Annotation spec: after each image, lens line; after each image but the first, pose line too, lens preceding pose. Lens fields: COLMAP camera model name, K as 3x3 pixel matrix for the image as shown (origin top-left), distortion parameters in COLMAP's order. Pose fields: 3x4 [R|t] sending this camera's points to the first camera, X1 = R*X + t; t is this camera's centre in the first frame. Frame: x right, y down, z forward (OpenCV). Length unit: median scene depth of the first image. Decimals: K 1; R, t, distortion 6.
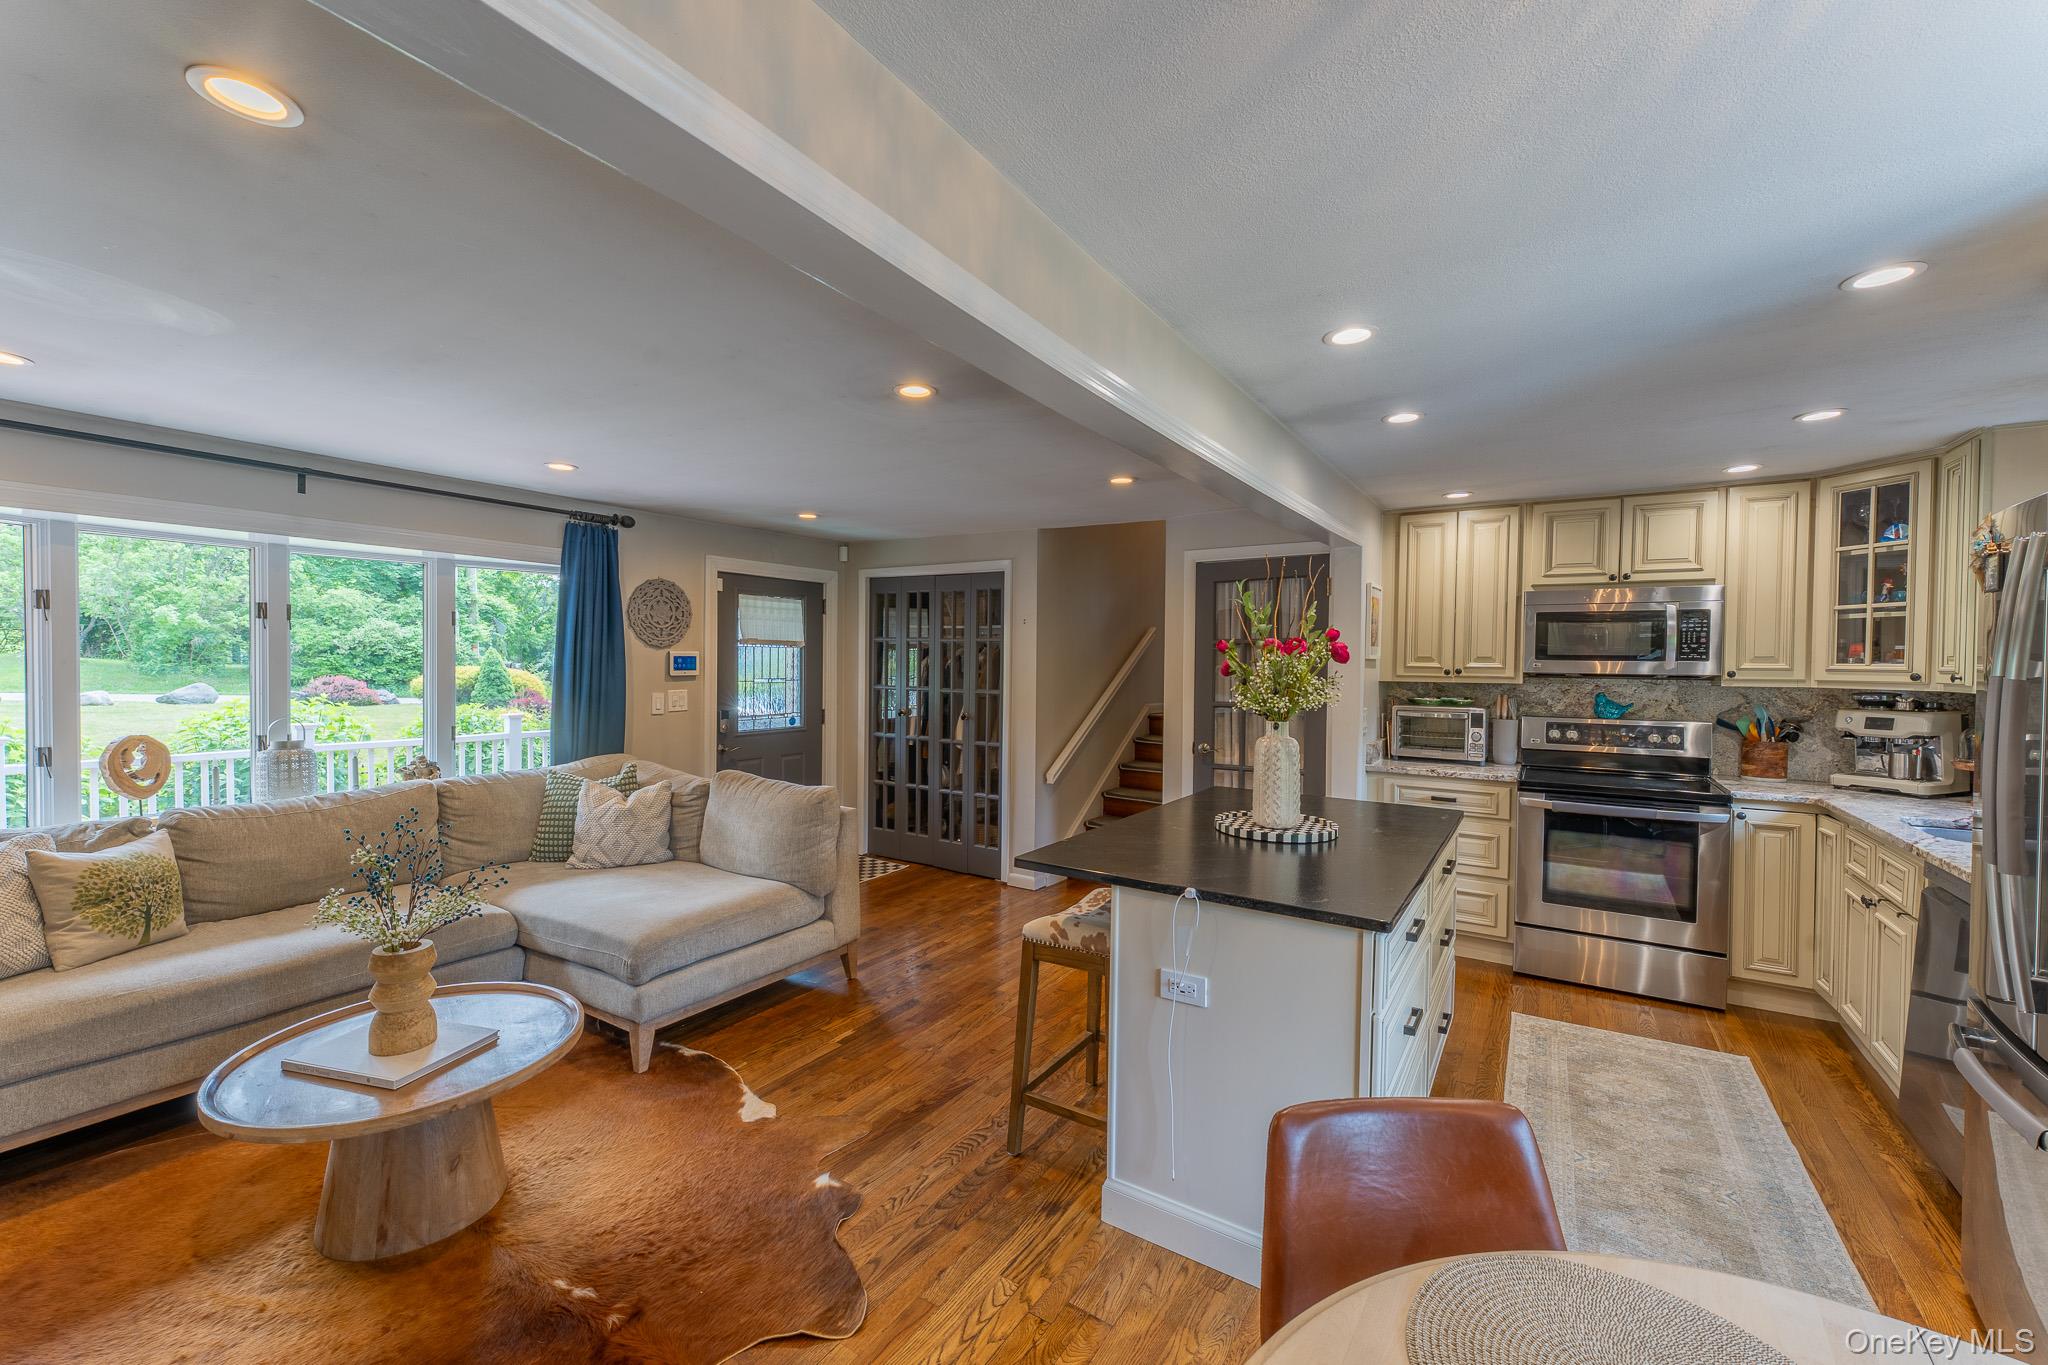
lens RADIAL K [[827.2, 0, 1022.7], [0, 827.2, 677.9], [0, 0, 1]] dist [0.000264, -0.000286]
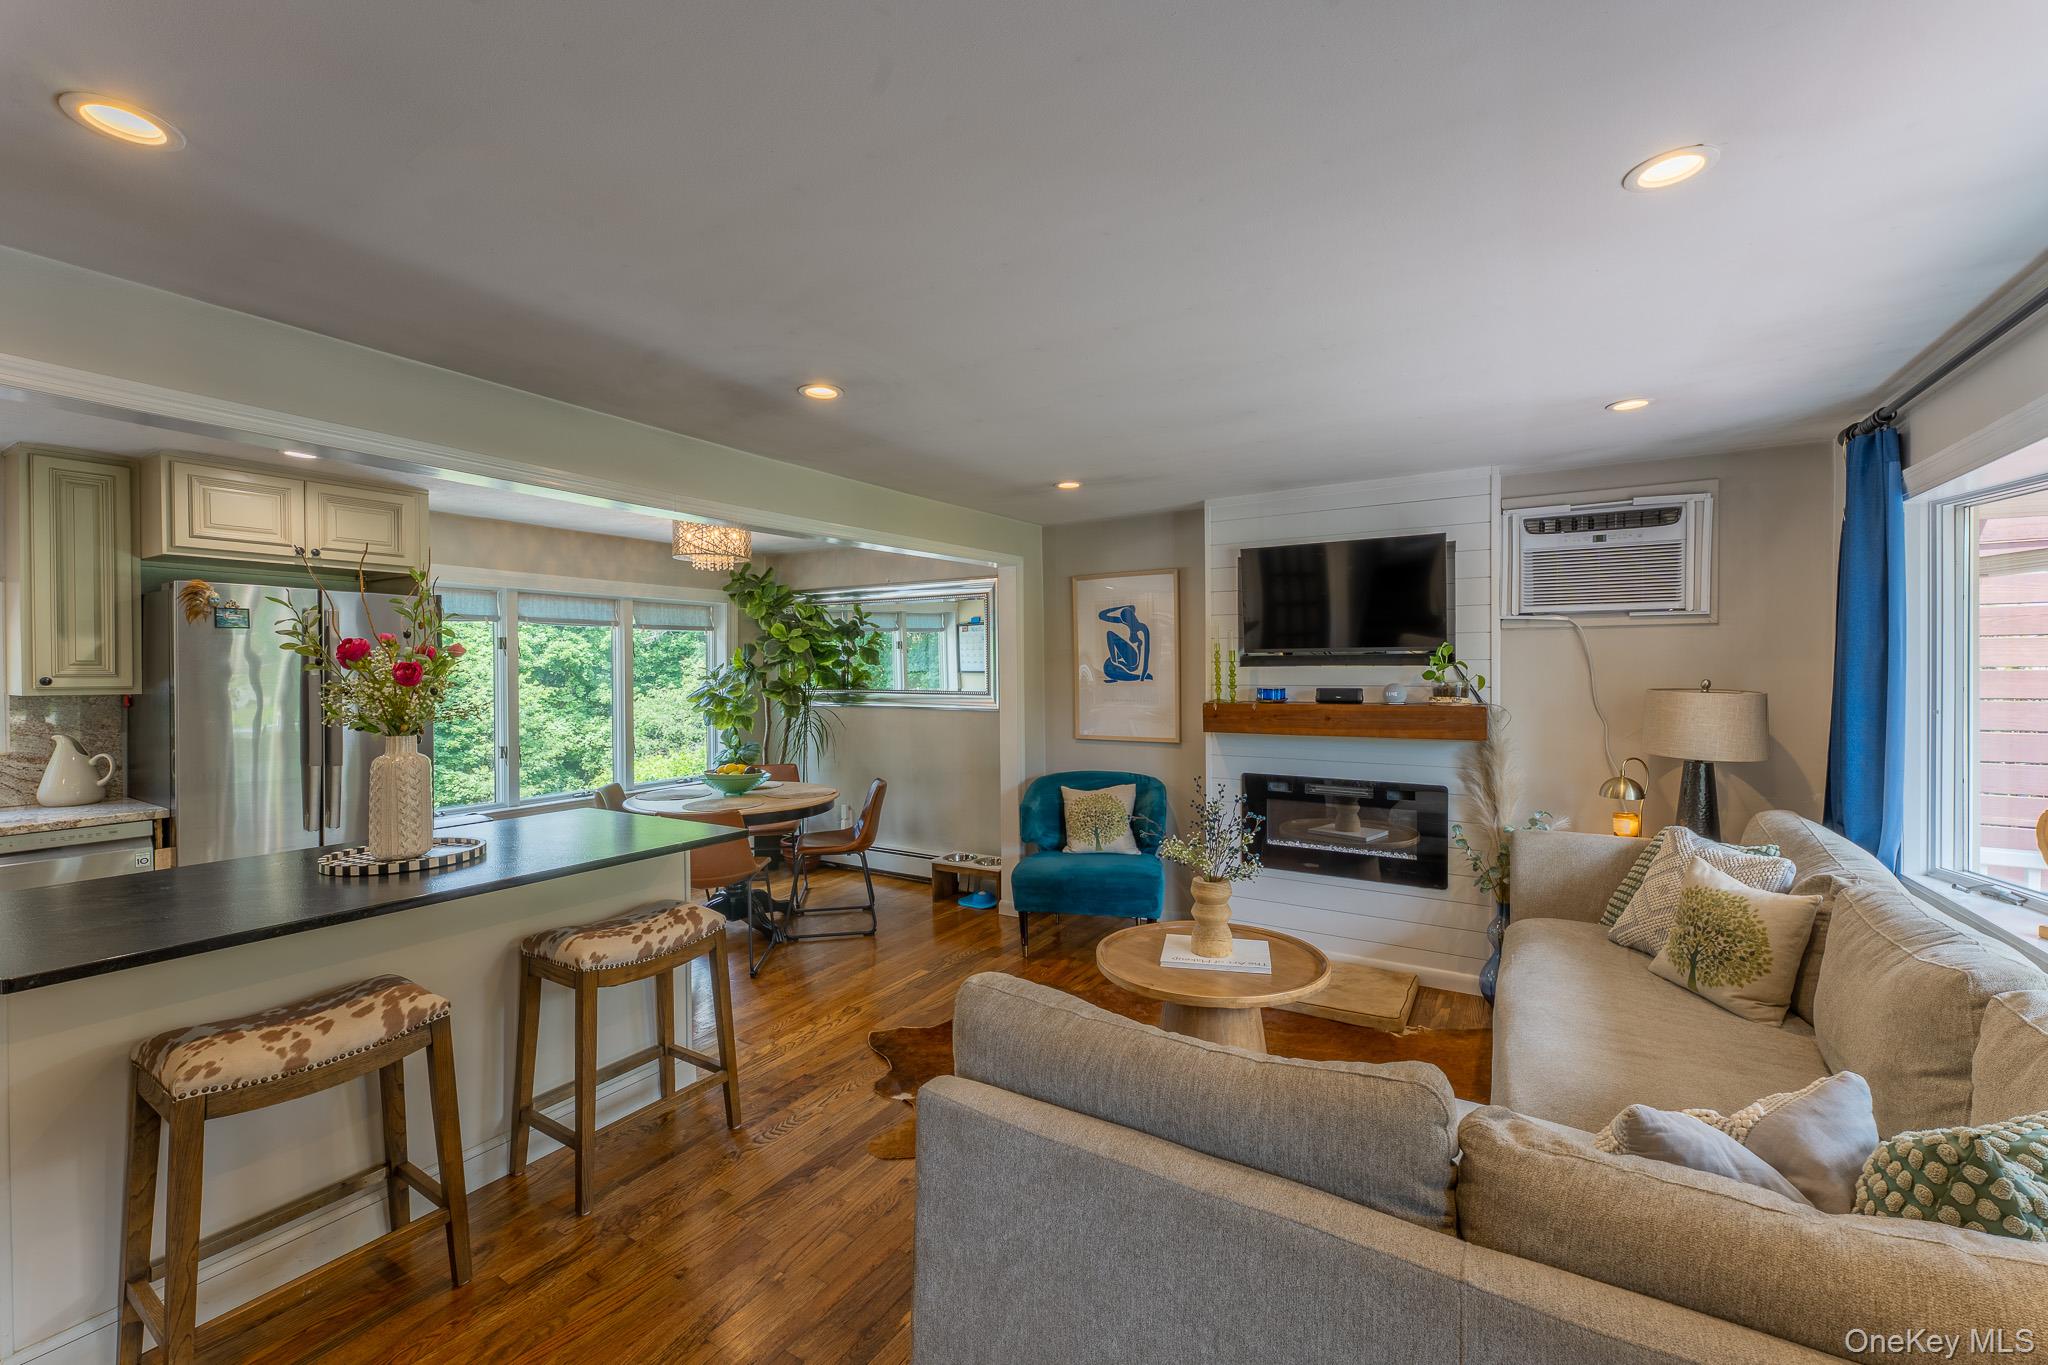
lens RADIAL K [[827.2, 0, 1024.3], [0, 827.2, 673.0], [0, 0, 1]] dist [0.000264, -0.000286]
pose [[-0.999768, -0.002769, -0.021338, -0.238231], [-0.003253, 0.999738, 0.022654, -0.026145], [0.021269, 0.022718, -0.999516, 1.357899]]
